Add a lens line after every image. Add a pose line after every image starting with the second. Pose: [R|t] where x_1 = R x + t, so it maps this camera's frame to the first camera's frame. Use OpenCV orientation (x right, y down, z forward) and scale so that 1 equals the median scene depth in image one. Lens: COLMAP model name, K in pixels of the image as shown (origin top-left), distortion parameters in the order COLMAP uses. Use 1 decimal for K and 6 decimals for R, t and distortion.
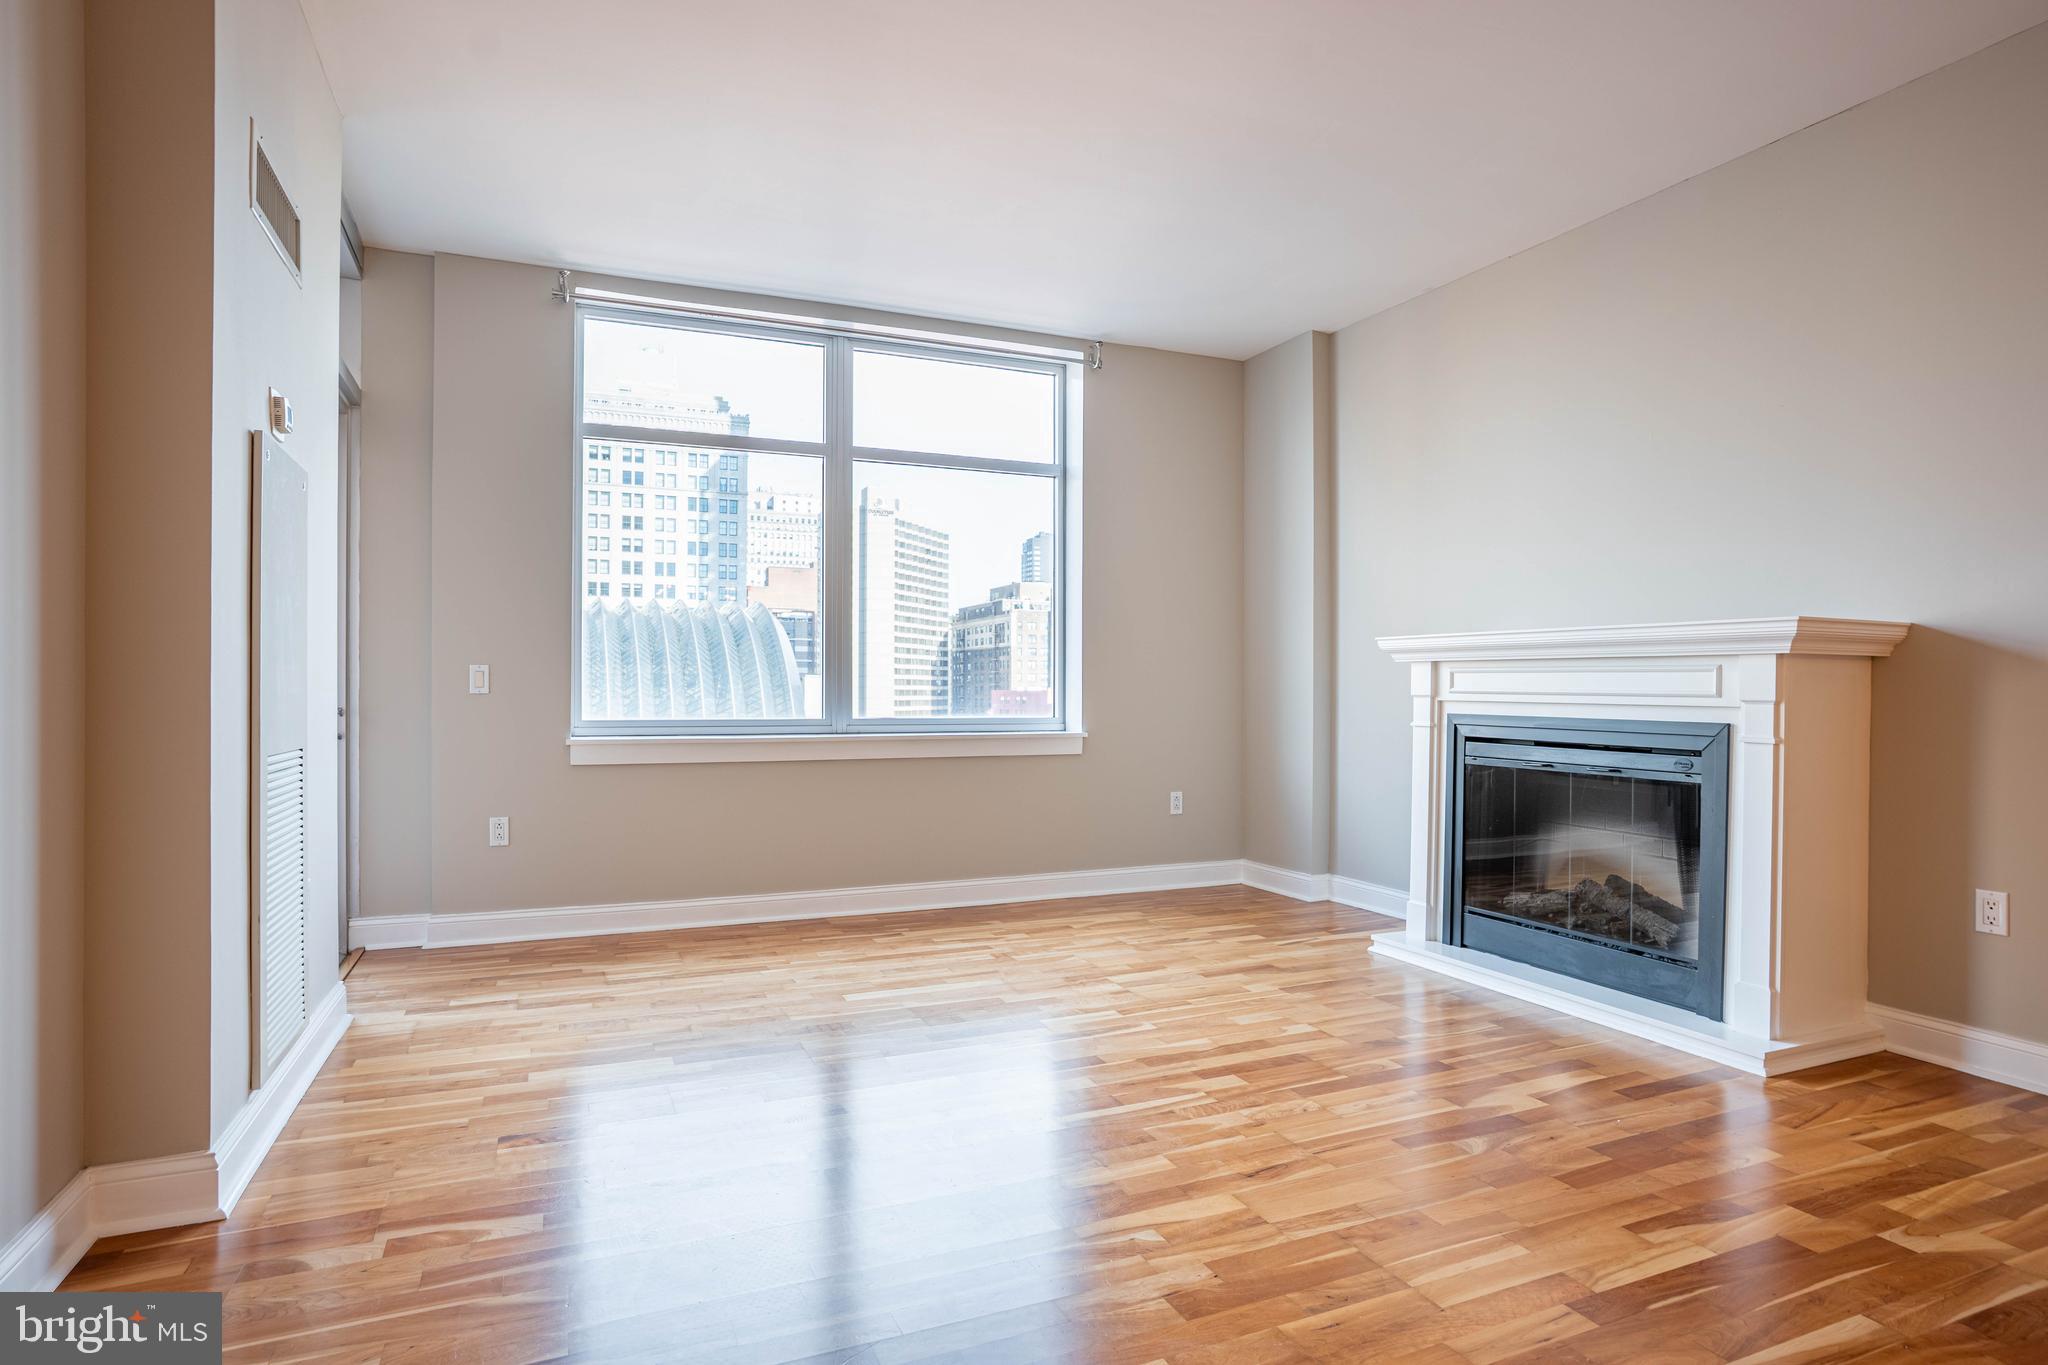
lens RADIAL K [[1088.4, 0, 1018.4], [0, 1088.4, 683.3], [0, 0, 1]] dist [-0.006820, 0.004289]
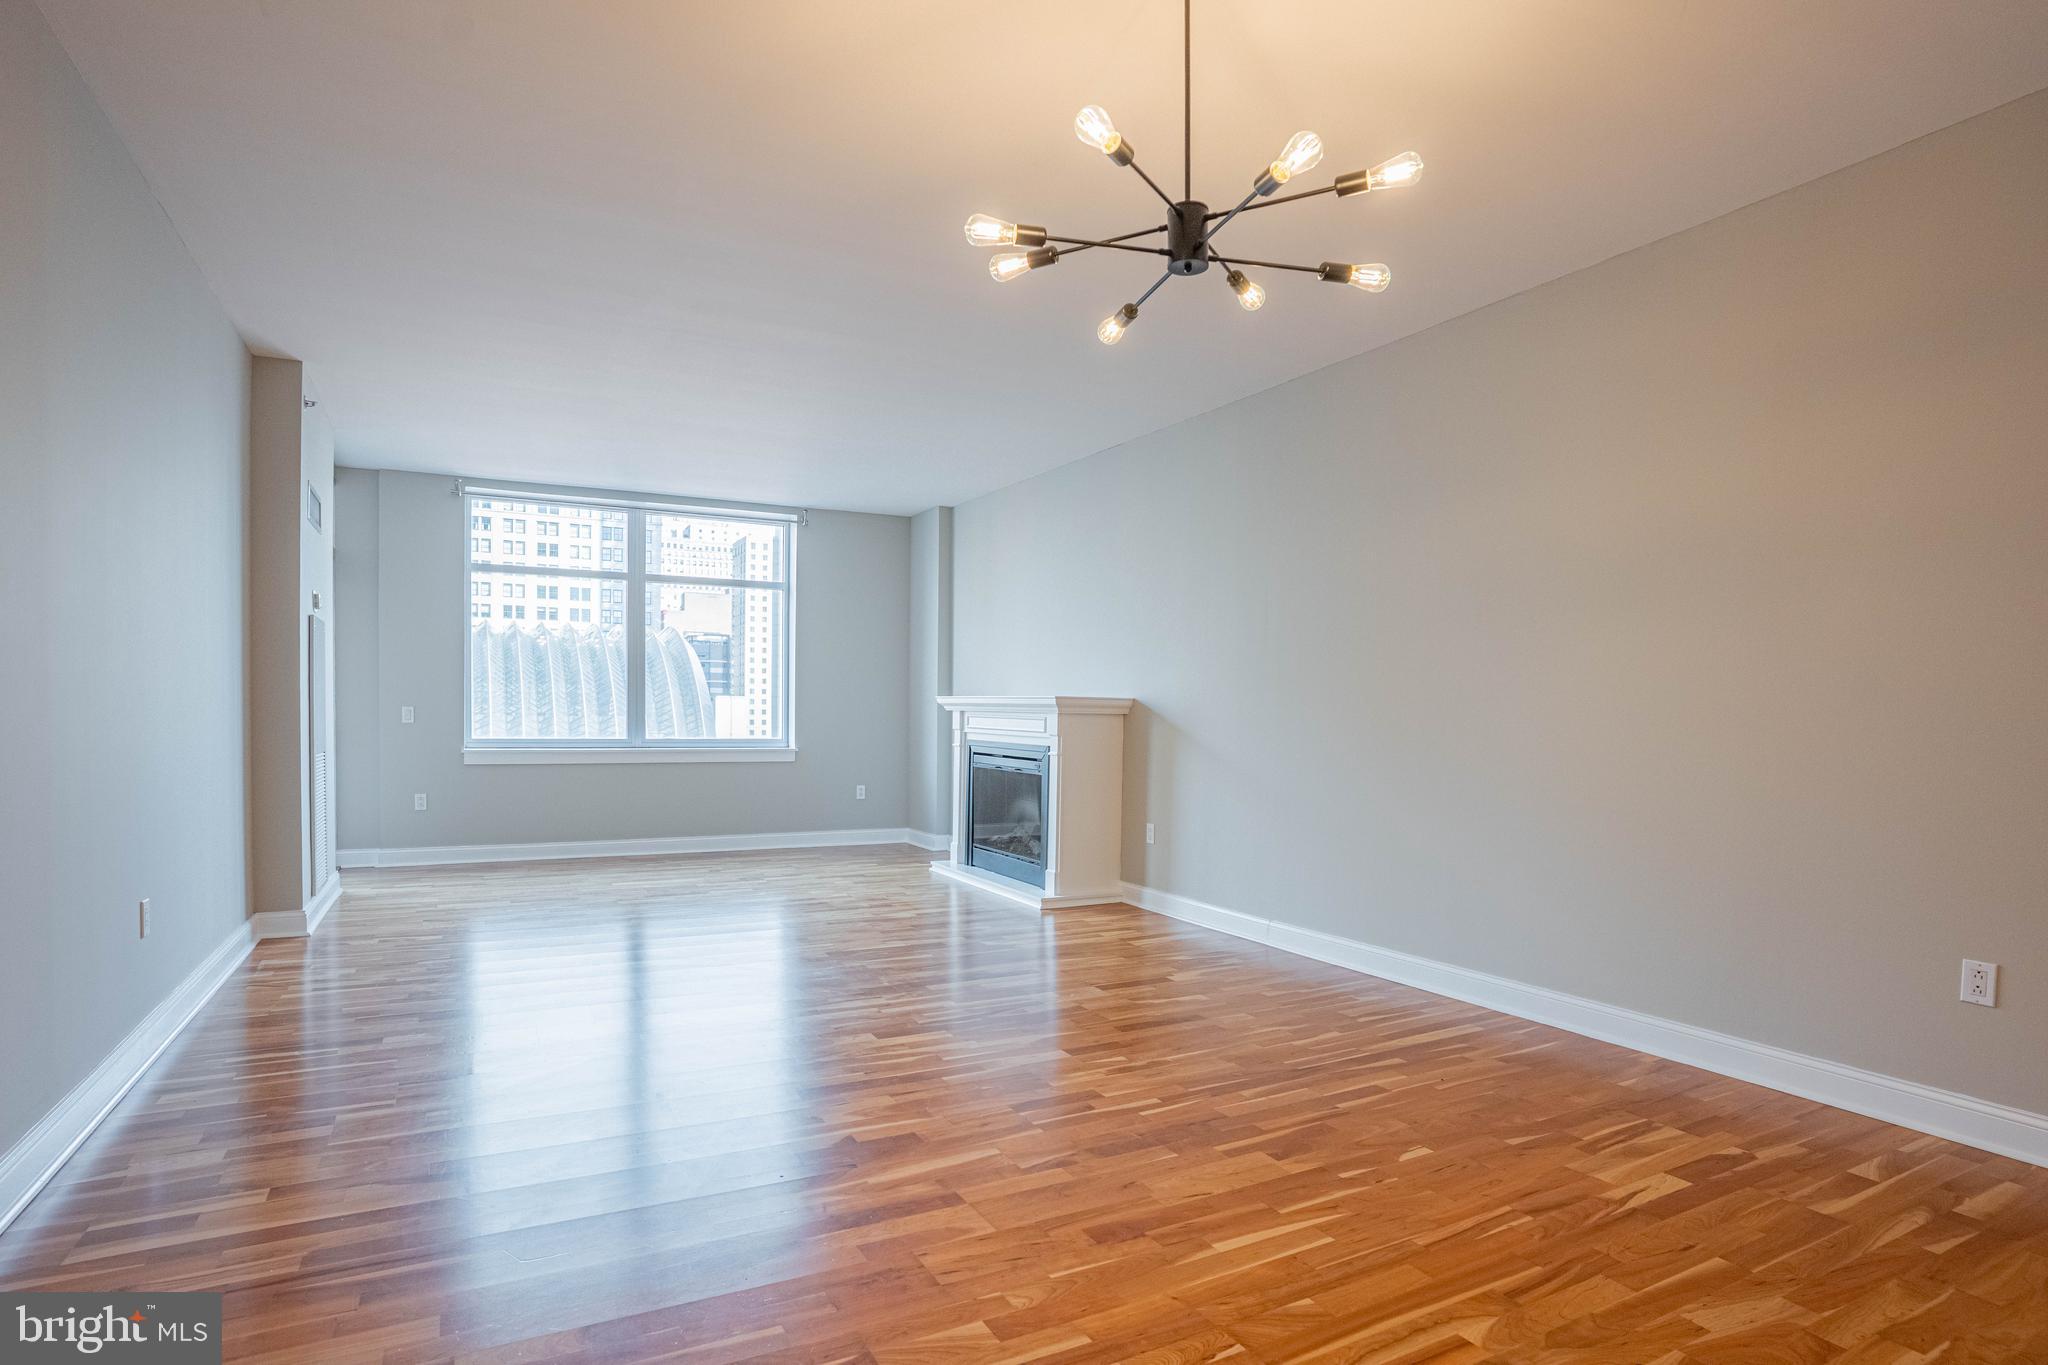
lens RADIAL K [[1013.5, 0, 1036.8], [0, 1013.5, 735.4], [0, 0, 1]] dist [-0.003910, -0.001205]
pose [[0.994391, 0.008751, 0.105403, 0.267059], [-0.011883, 0.999505, 0.029119, -0.024305], [-0.105096, -0.030209, 0.994003, -0.572926]]
